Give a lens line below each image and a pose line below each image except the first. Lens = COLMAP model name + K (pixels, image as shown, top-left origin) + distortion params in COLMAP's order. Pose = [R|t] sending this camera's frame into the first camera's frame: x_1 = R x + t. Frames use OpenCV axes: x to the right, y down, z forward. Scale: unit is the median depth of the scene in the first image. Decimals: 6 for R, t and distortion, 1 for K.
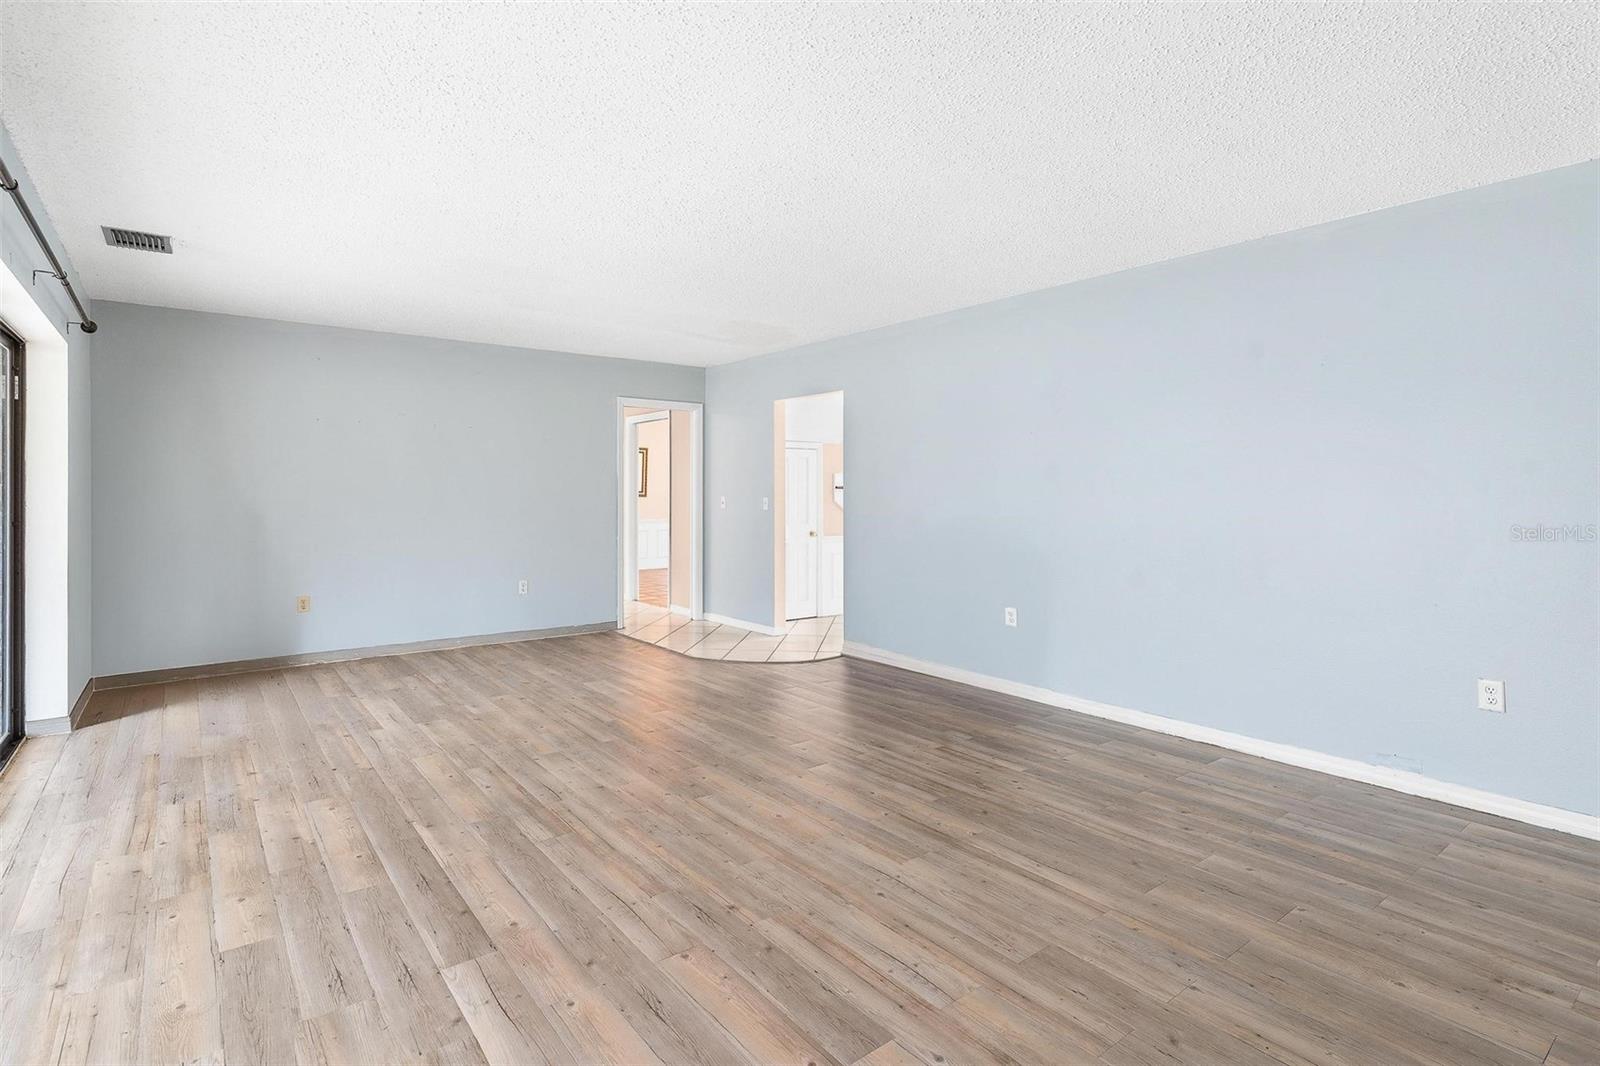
lens RADIAL K [[794.4, 0, 799.4], [0, 794.4, 490.4], [0, 0, 1]] dist [-0.001715, 0.000493]
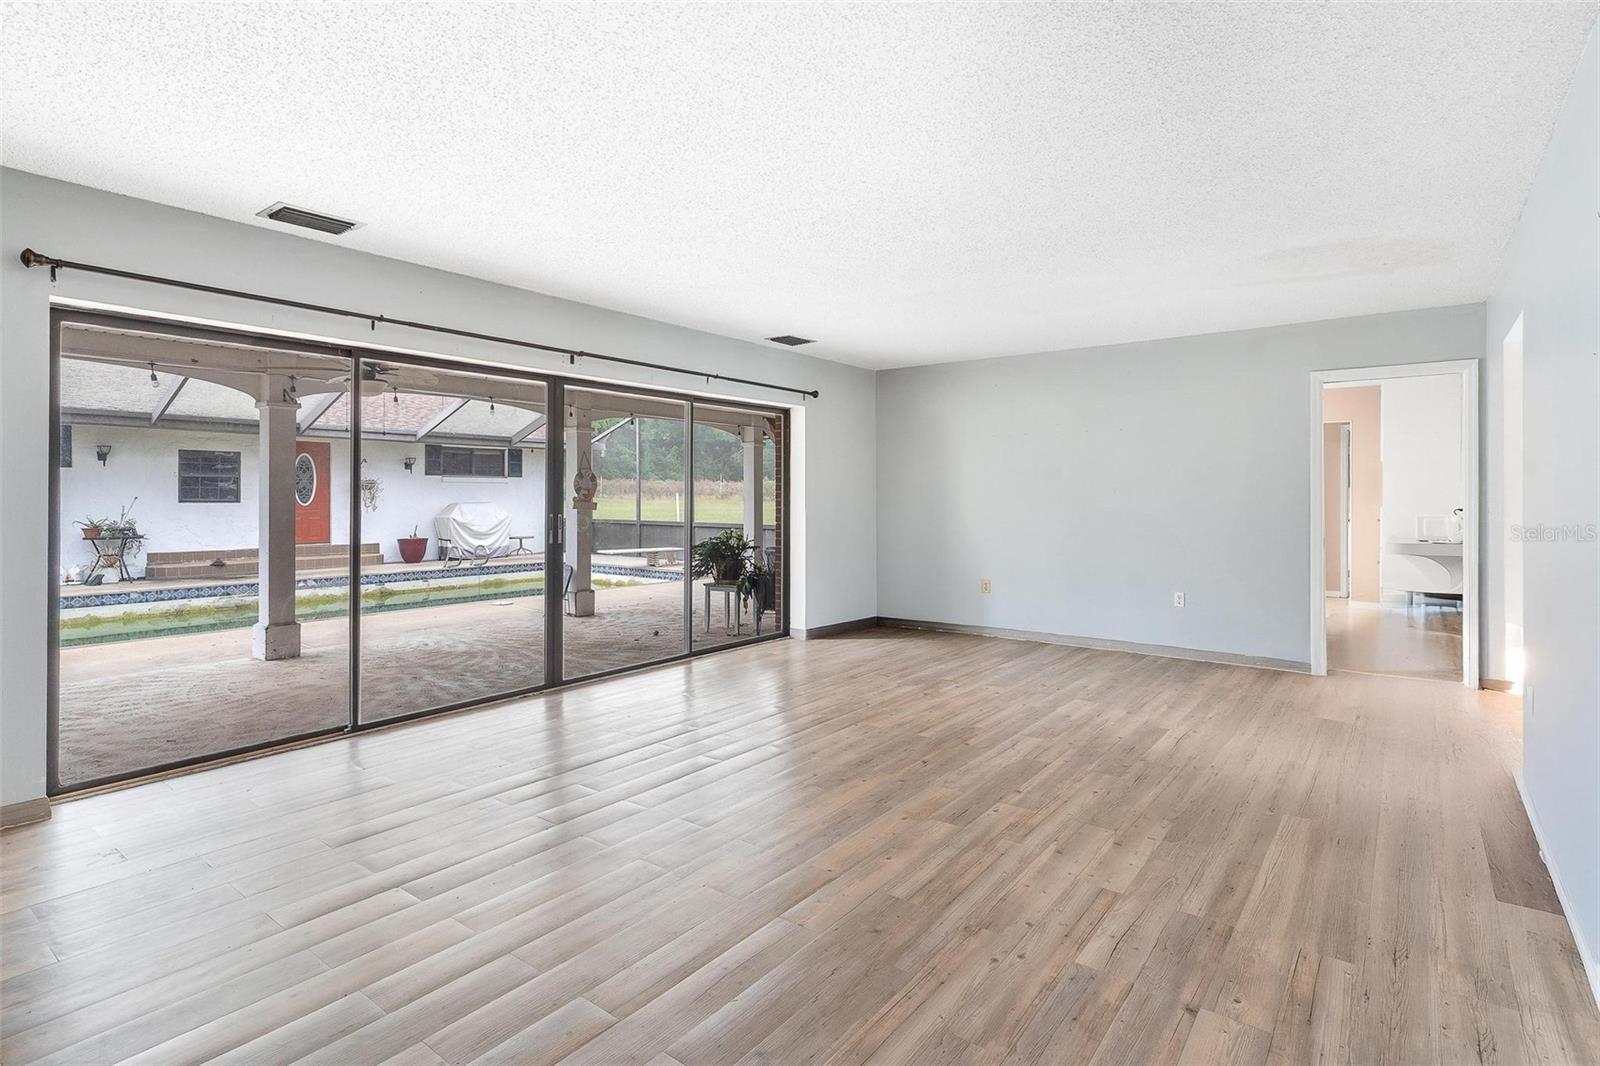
lens RADIAL K [[794.4, 0, 800.7], [0, 794.4, 496.2], [0, 0, 1]] dist [-0.001715, 0.000493]
pose [[0.256290, -0.000680, -0.966600, 1.072252], [0.000668, 1.000000, -0.000526, 0.007348], [0.966600, -0.000510, 0.256290, 0.868735]]
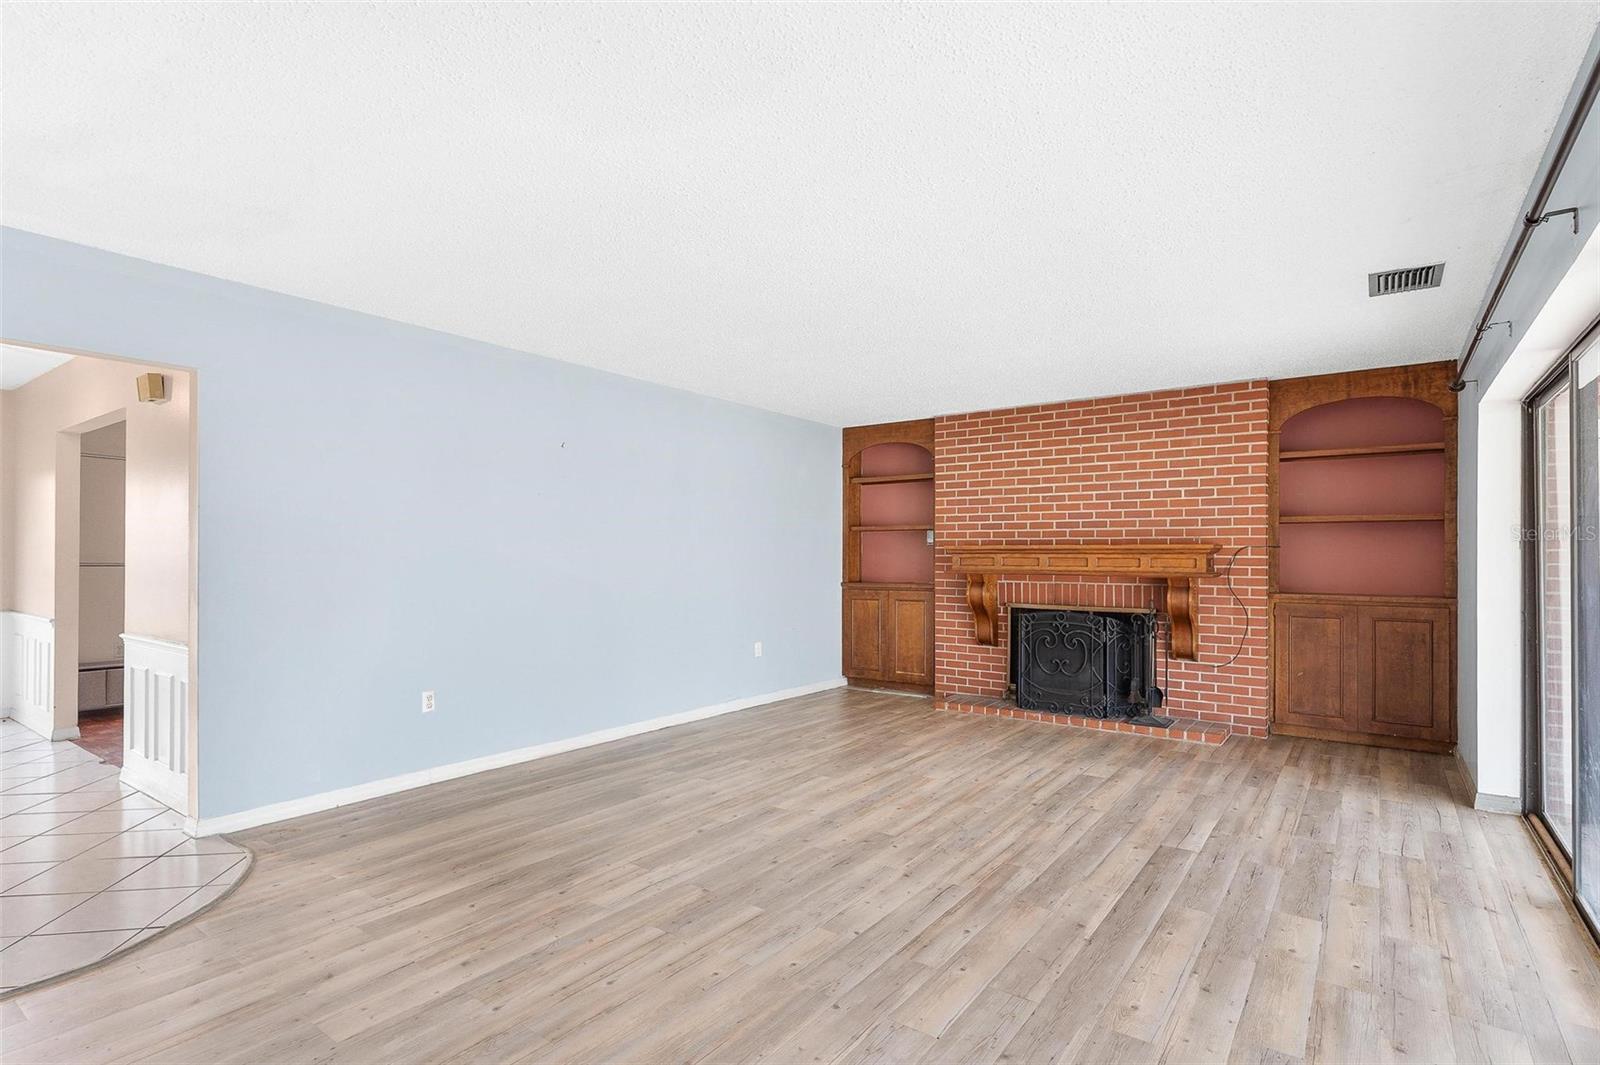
lens RADIAL K [[794.4, 0, 792.9], [0, 794.4, 544.5], [0, 0, 1]] dist [-0.001715, 0.000493]
pose [[-0.271458, 0.008483, 0.962413, -1.388037], [-0.005658, 0.999930, -0.010409, 0.001553], [-0.962434, -0.008271, -0.271391, 1.738528]]
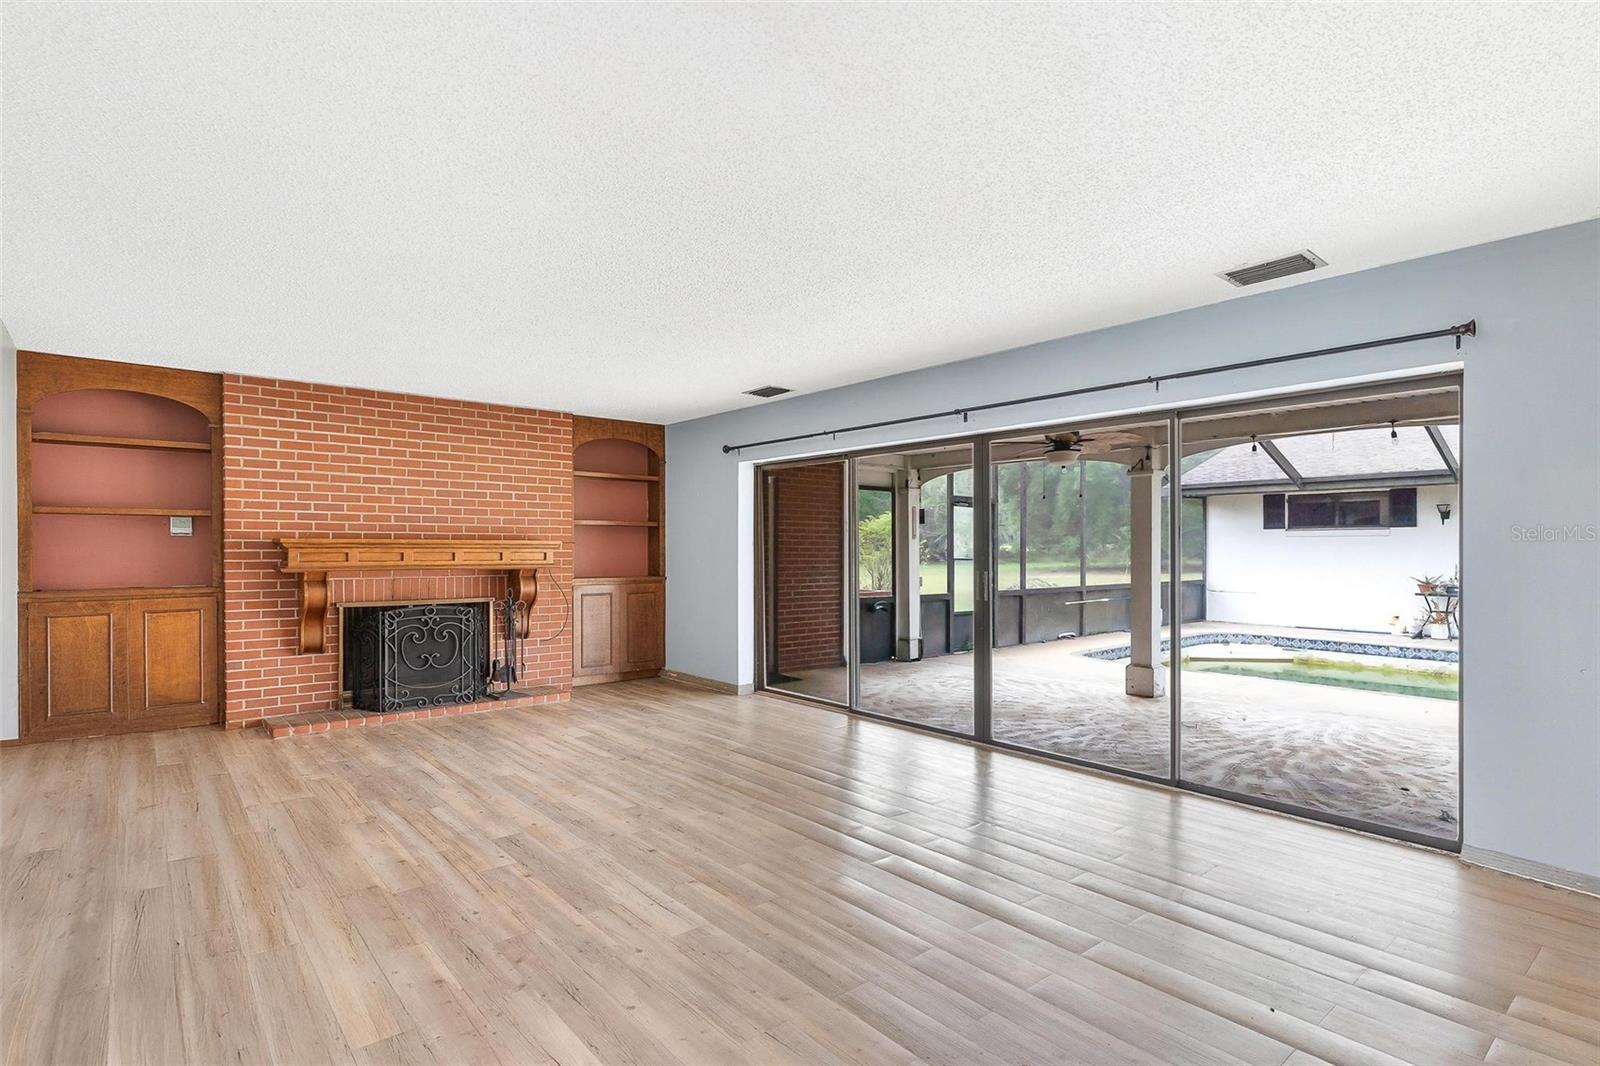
lens RADIAL K [[794.4, 0, 794.7], [0, 794.4, 543.1], [0, 0, 1]] dist [-0.001715, 0.000493]
pose [[-0.999125, -0.004678, -0.041555, -0.384114], [-0.004251, 0.999937, -0.010349, 0.004217], [0.041601, -0.010163, -0.999083, 2.684091]]
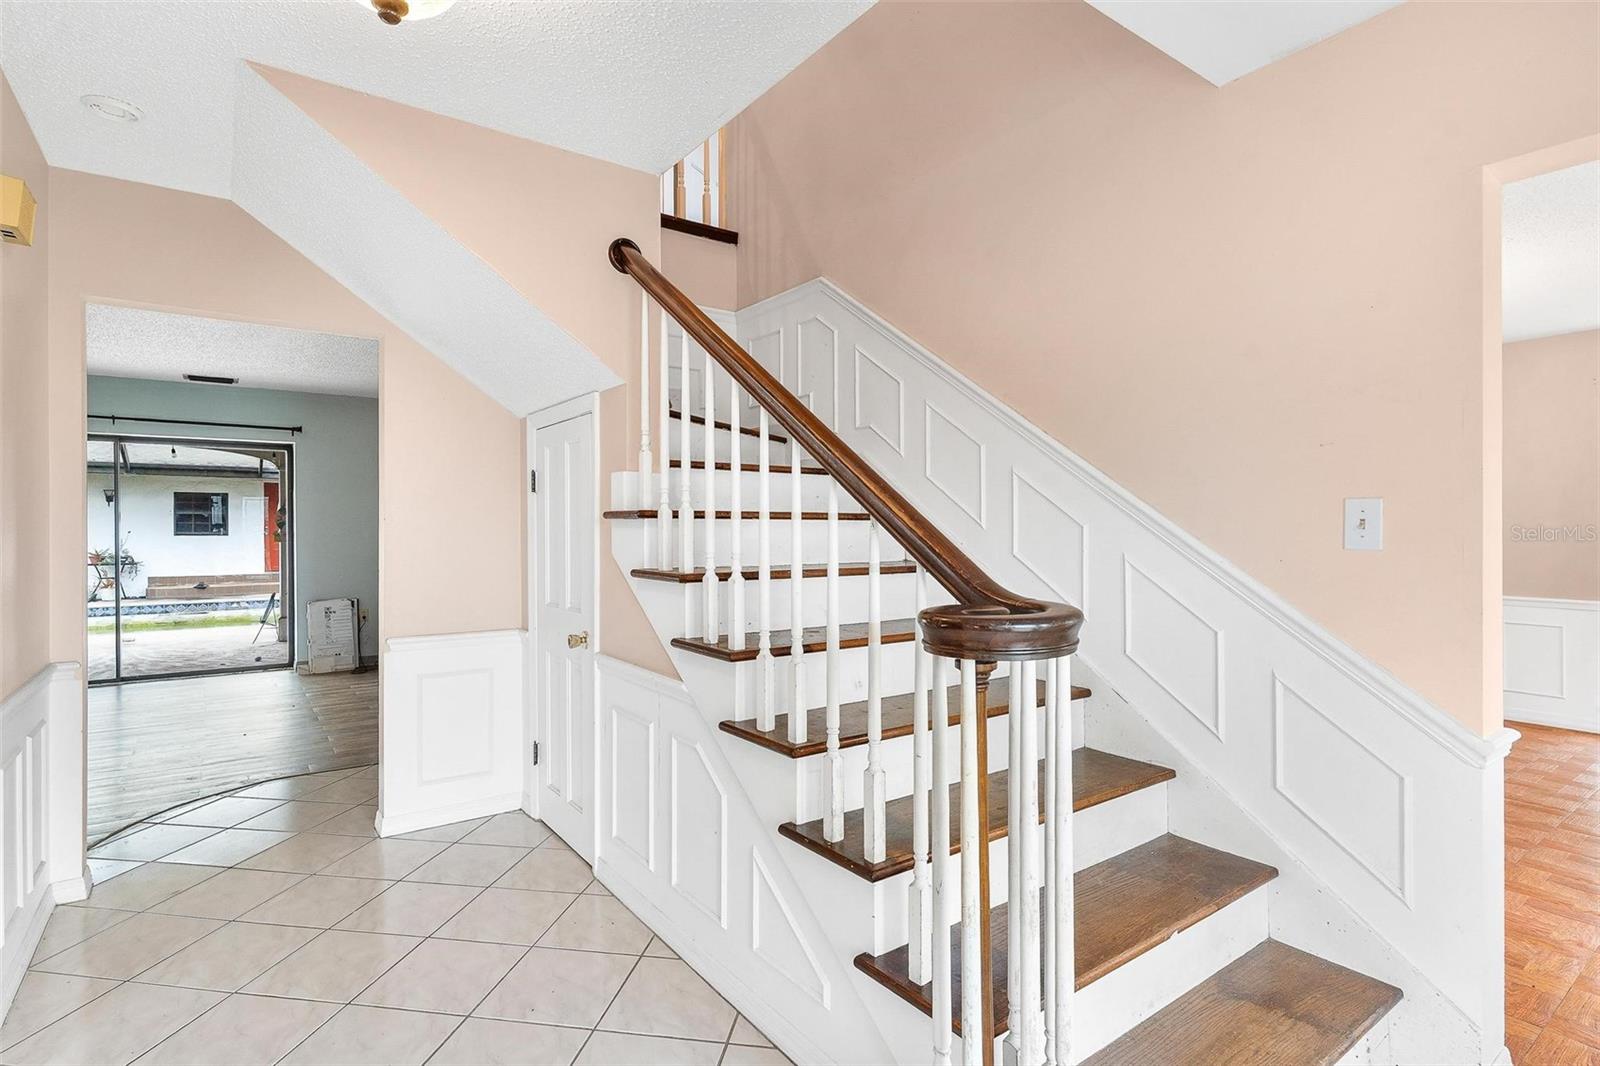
lens RADIAL K [[794.4, 0, 799.7], [0, 794.4, 526.8], [0, 0, 1]] dist [-0.001715, 0.000493]
pose [[-0.031439, -0.000701, -0.999505, 1.139825], [0.005001, 0.999987, -0.000859, 0.005767], [0.999493, -0.005026, -0.031435, 3.296474]]
